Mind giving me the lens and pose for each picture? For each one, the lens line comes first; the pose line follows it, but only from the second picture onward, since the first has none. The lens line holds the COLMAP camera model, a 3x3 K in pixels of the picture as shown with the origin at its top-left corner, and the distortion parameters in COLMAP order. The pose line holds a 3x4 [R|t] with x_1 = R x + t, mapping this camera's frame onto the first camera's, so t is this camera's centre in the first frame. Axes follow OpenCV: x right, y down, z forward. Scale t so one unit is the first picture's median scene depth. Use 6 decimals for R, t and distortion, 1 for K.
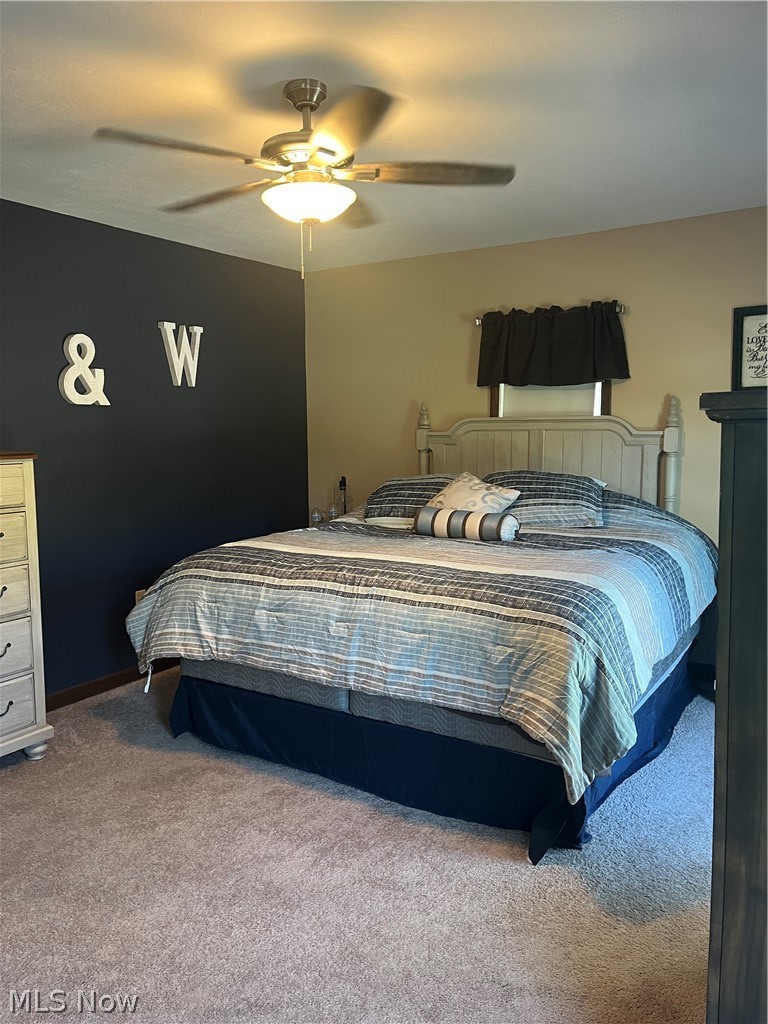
lens RADIAL K [[770.0, 0, 374.3], [0, 770.0, 512.9], [0, 0, 1]] dist [0.054759, -0.076294]
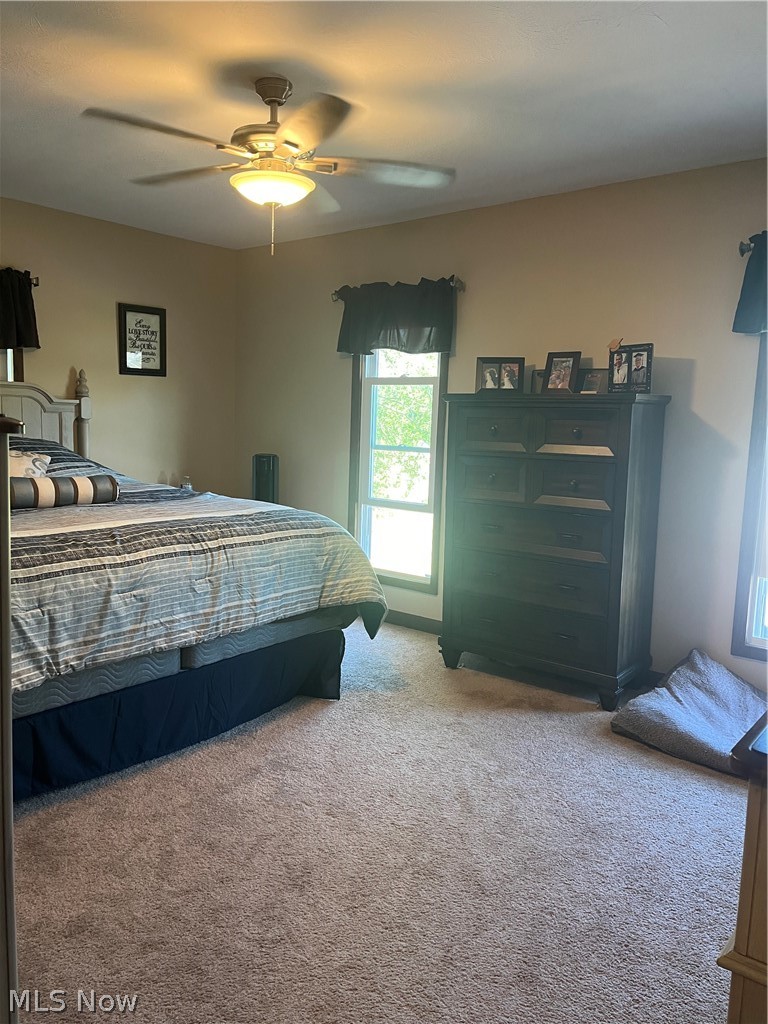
lens RADIAL K [[770.0, 0, 380.8], [0, 770.0, 507.5], [0, 0, 1]] dist [0.054759, -0.076294]
pose [[0.112706, -0.104822, 0.988084, -0.995271], [0.079852, 0.992159, 0.096146, -0.032500], [-0.990415, 0.068065, 0.120193, 0.608432]]
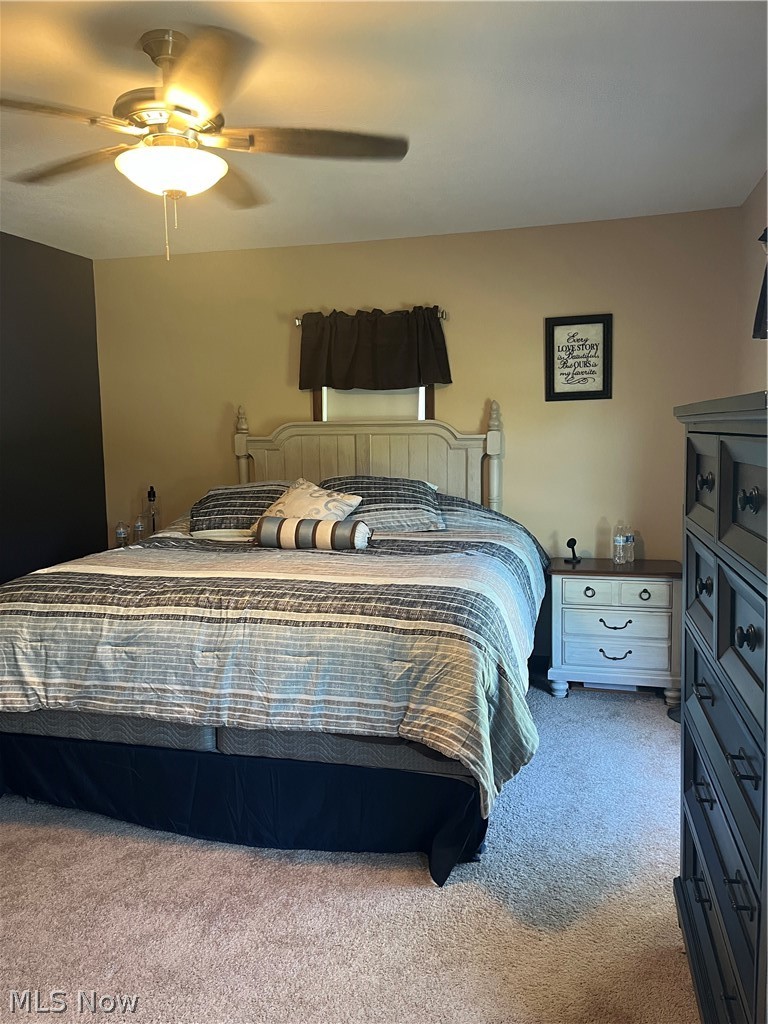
lens RADIAL K [[770.0, 0, 376.2], [0, 770.0, 514.0], [0, 0, 1]] dist [0.054759, -0.076294]
pose [[0.950758, -0.039477, 0.307409, -0.122493], [0.041200, 0.999151, 0.000886, -0.008683], [-0.307183, 0.011823, 0.951577, 0.090712]]
